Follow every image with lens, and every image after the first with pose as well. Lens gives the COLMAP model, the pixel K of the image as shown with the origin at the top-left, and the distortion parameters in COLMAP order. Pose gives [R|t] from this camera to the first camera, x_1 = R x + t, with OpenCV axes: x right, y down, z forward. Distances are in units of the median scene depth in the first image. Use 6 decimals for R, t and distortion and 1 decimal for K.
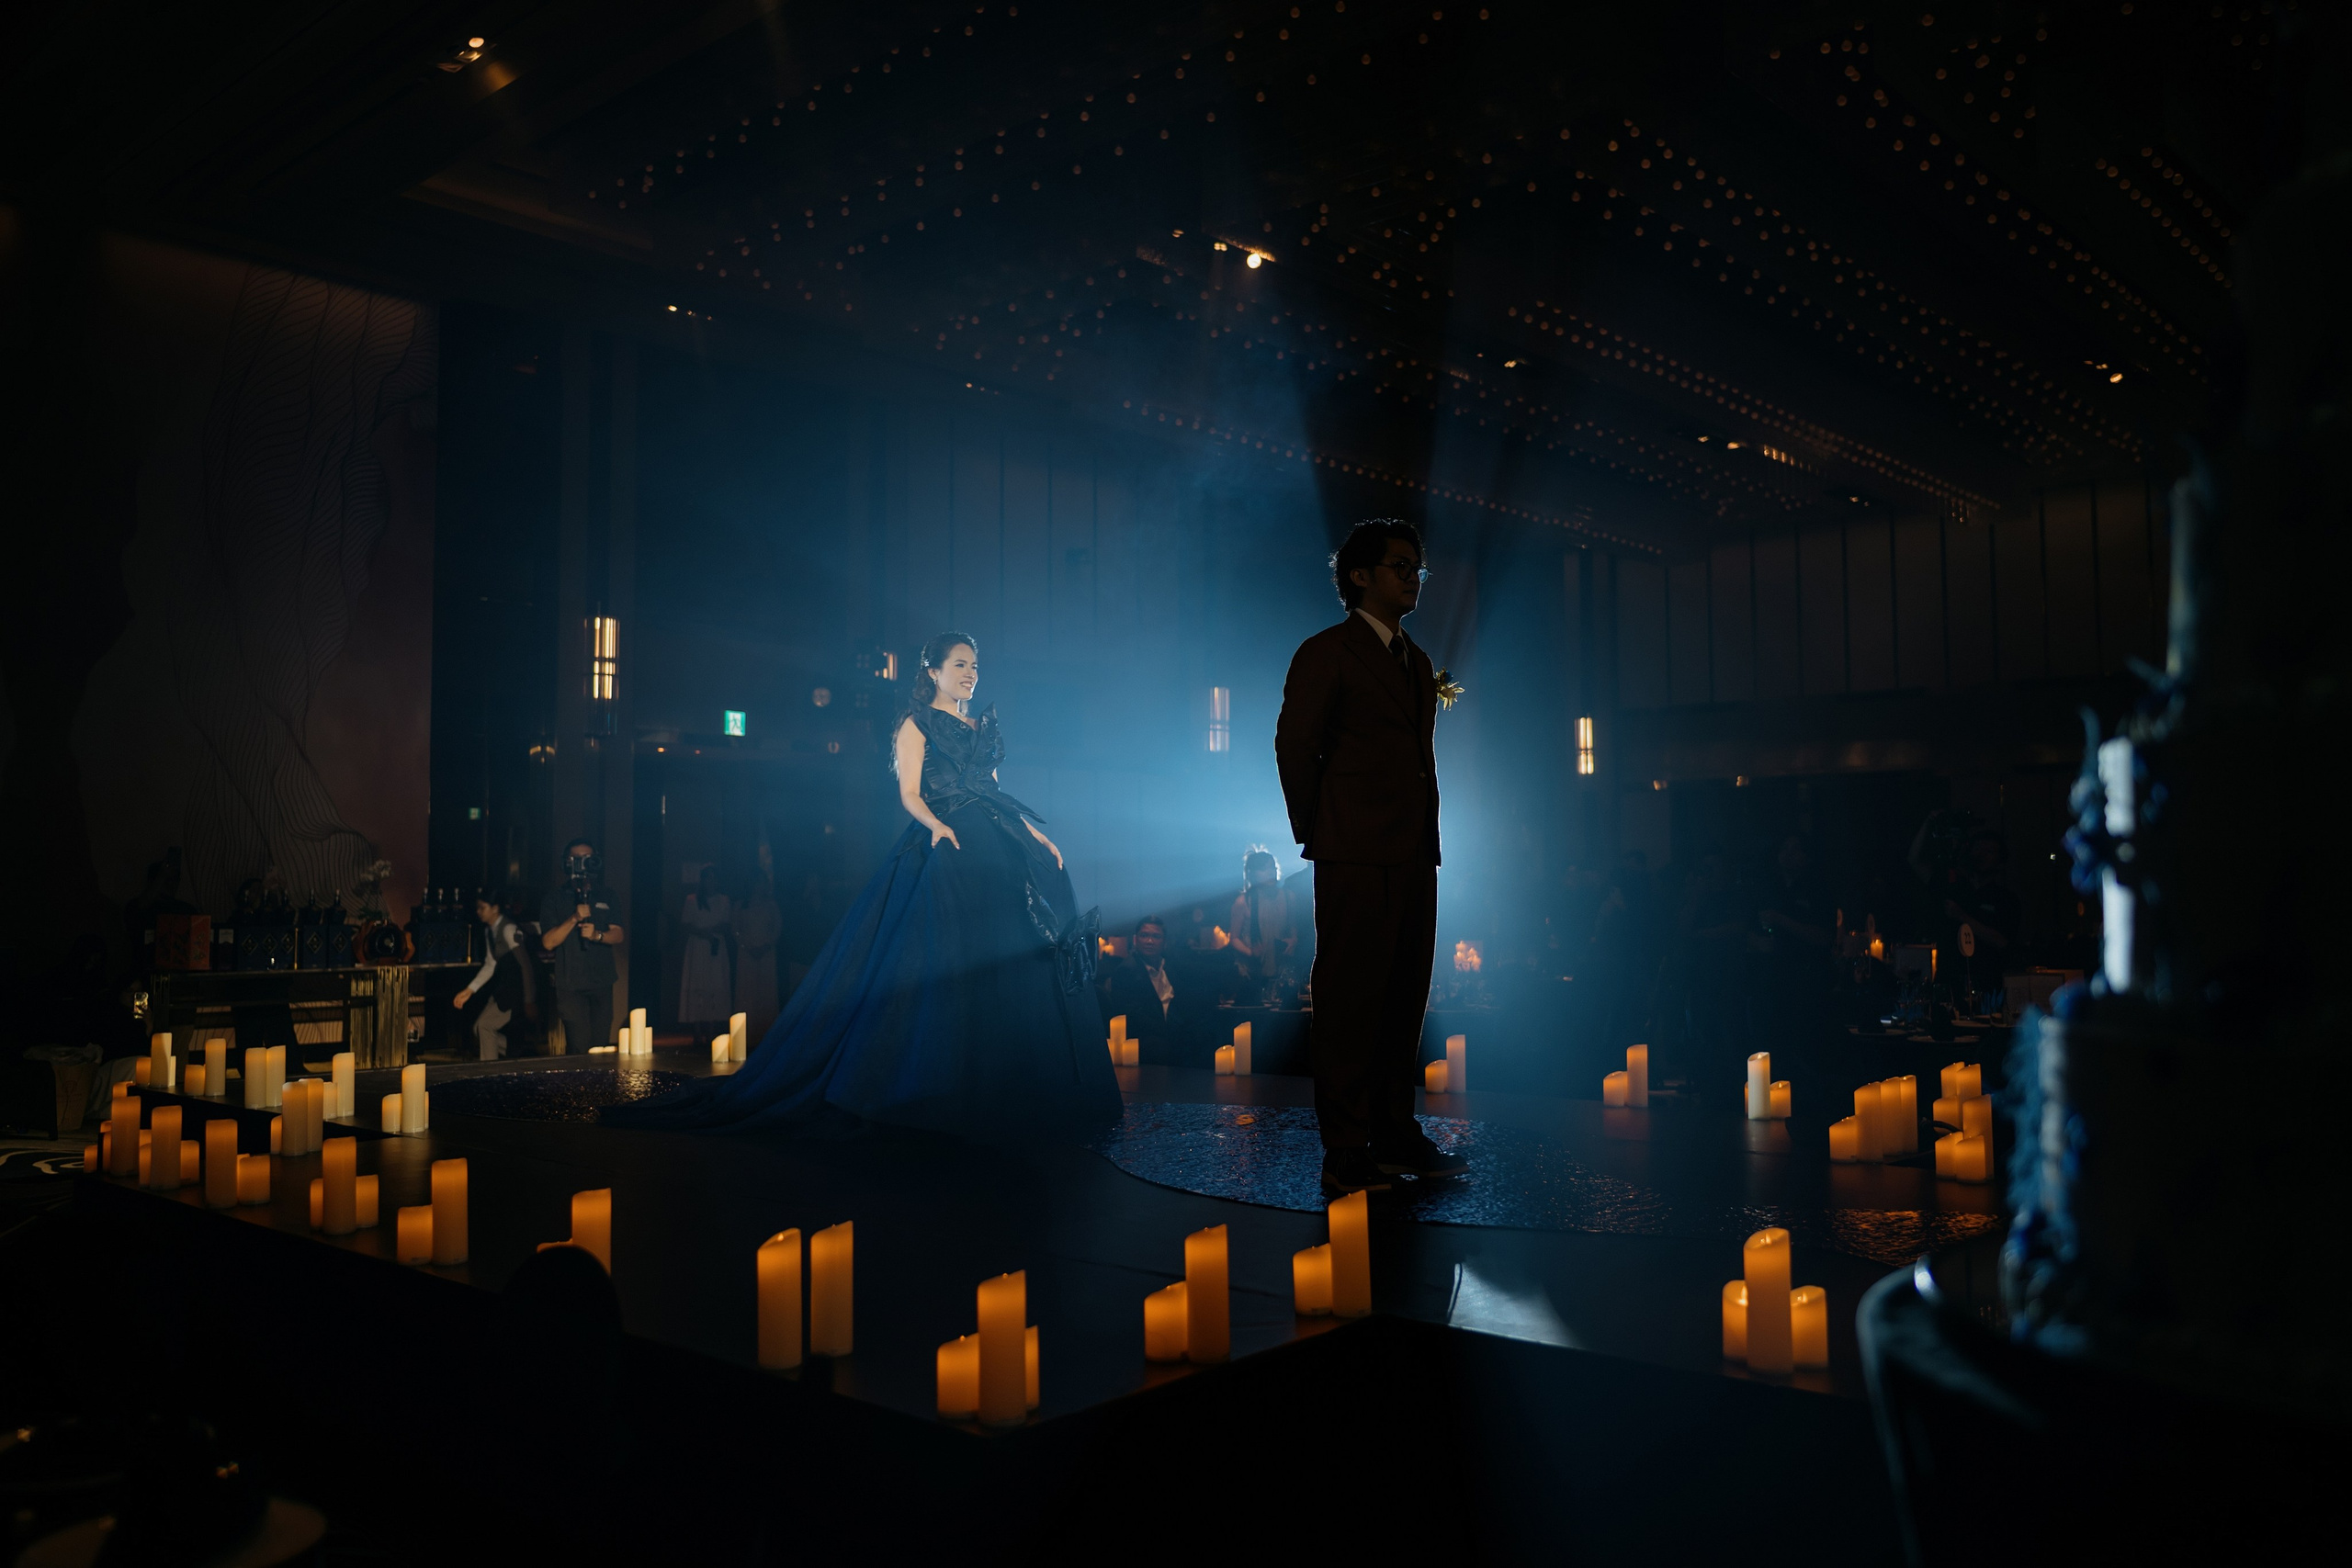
lens RADIAL K [[1973.1, 0, 1176.0], [0, 1973.1, 784.0], [0, 0, 1]] dist [-0.006341, -0.001244]
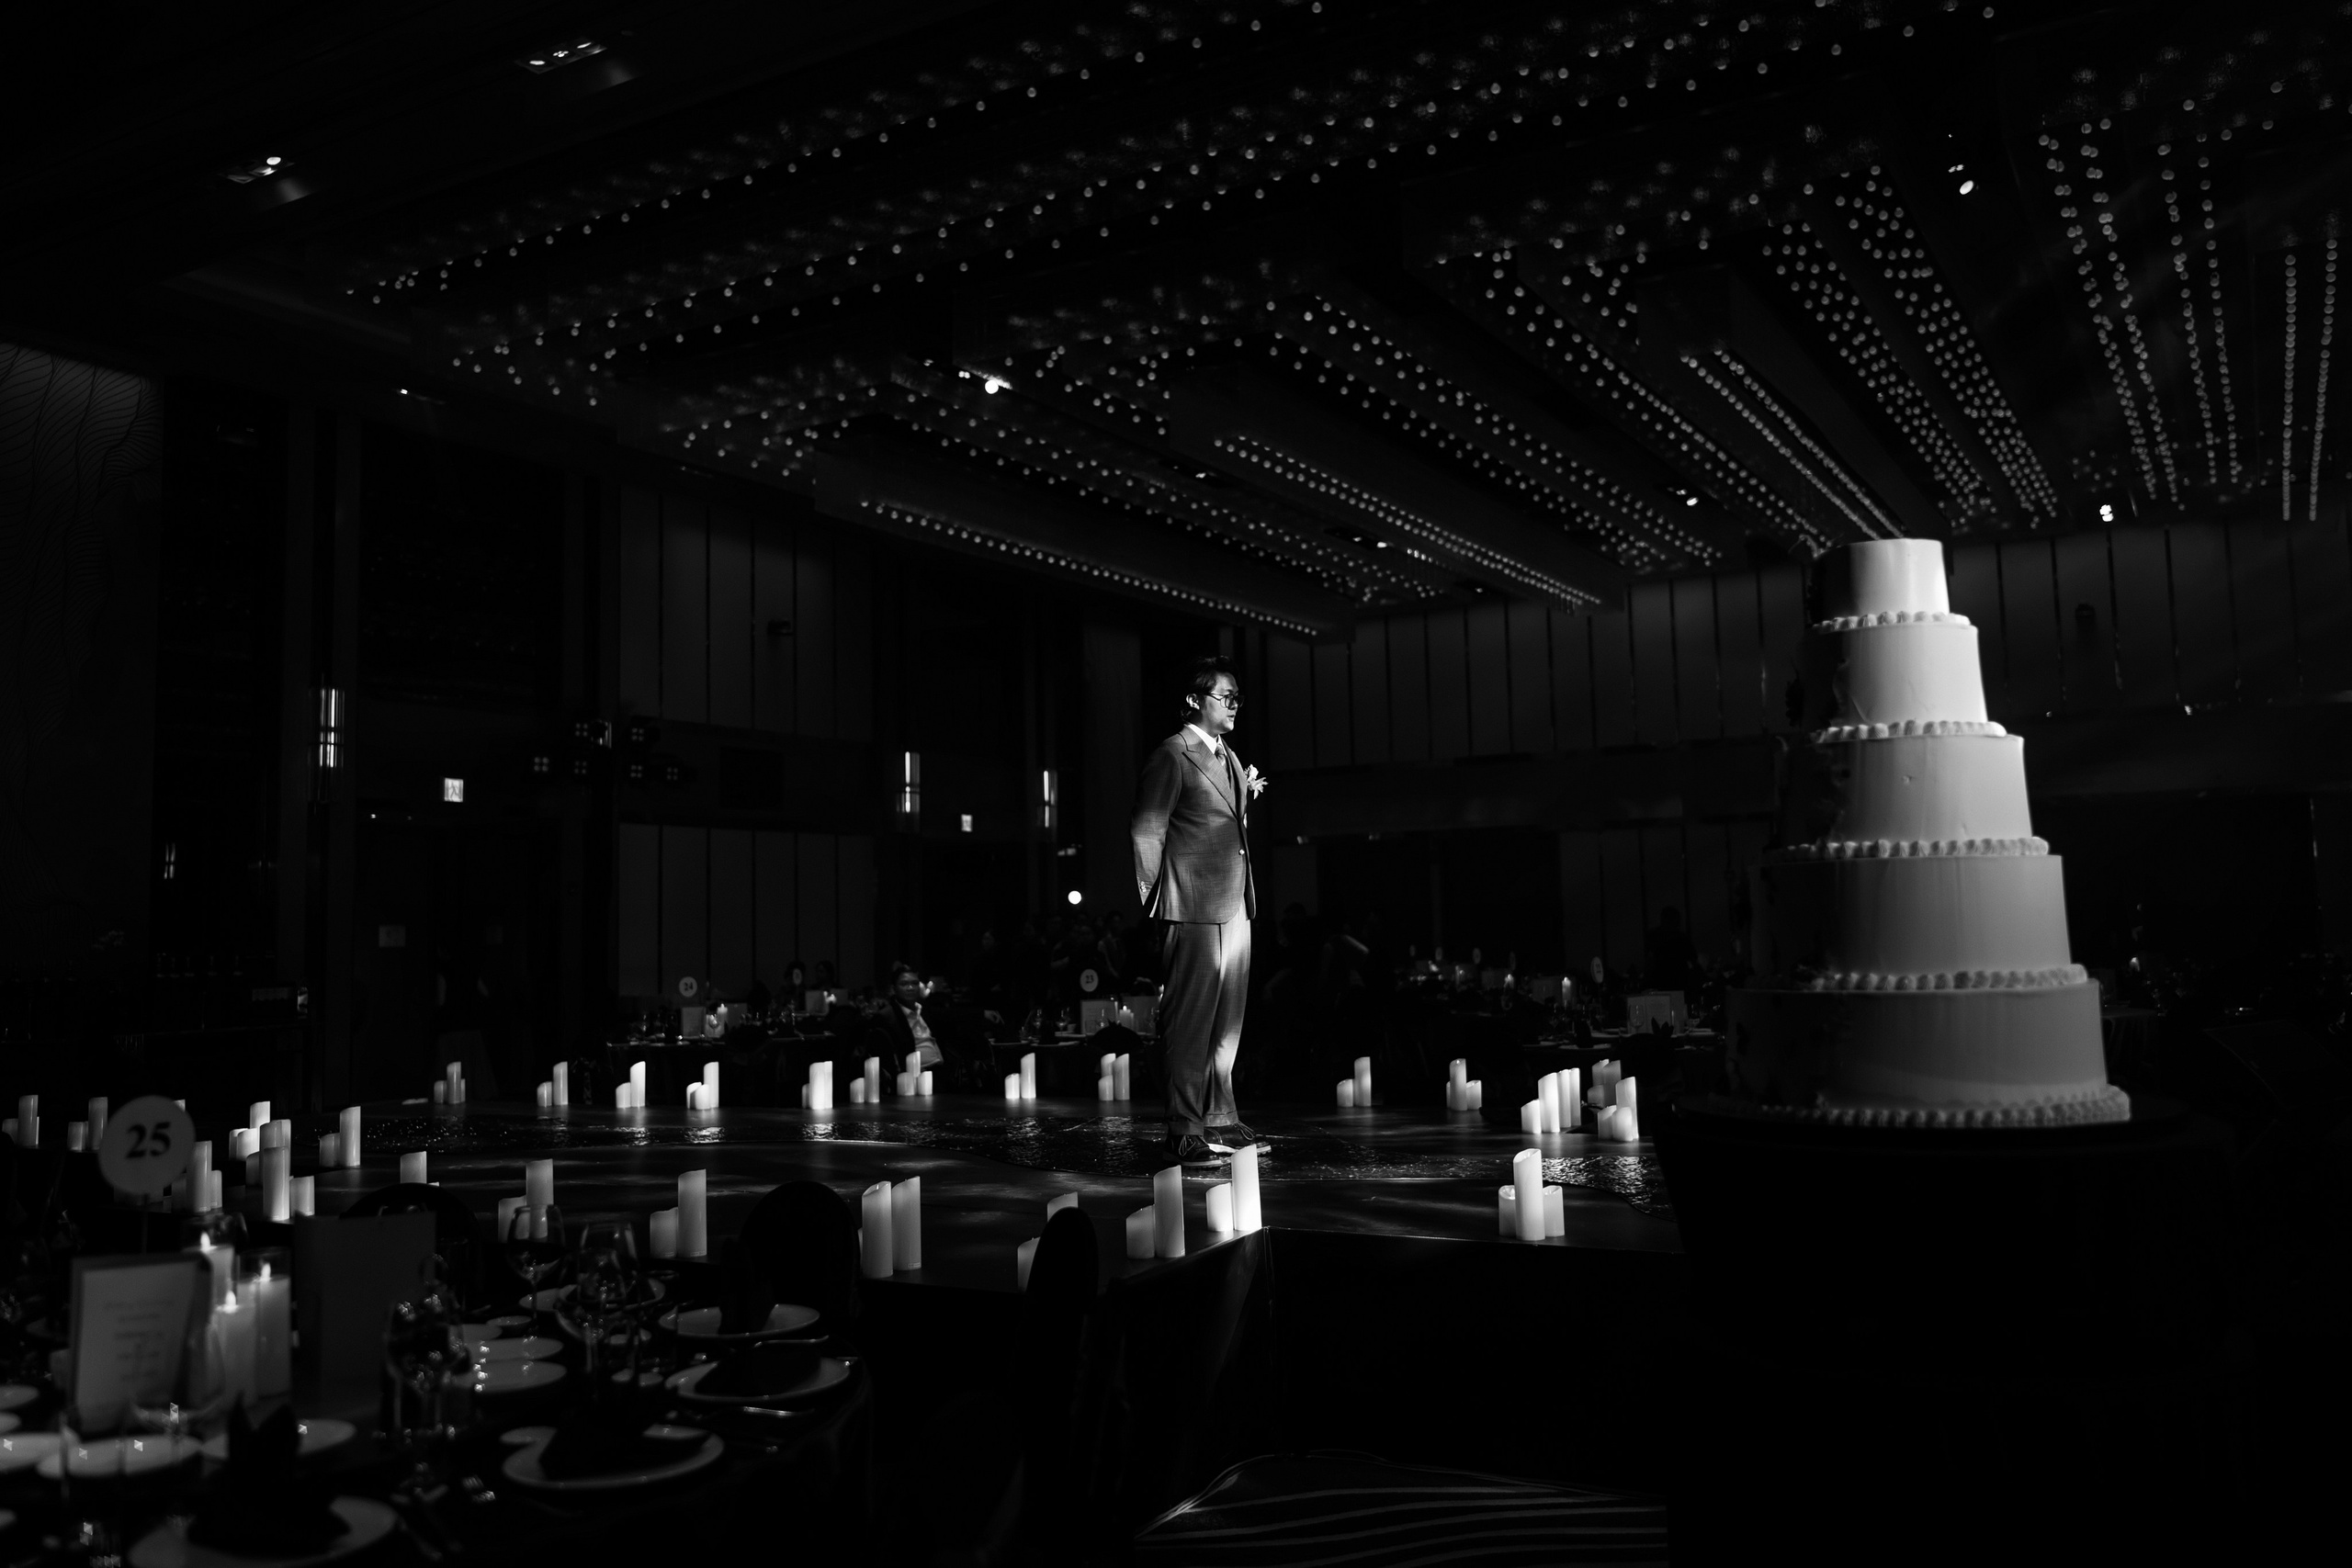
lens RADIAL K [[2078.4, 0, 1229.9], [0, 2078.4, 780.5], [0, 0, 1]] dist [-0.013357, 0.002180]
pose [[0.972992, -0.002348, 0.230829, -0.096602], [0.007687, 0.999723, -0.022237, -0.010462], [-0.230713, 0.023411, 0.972740, -0.175895]]
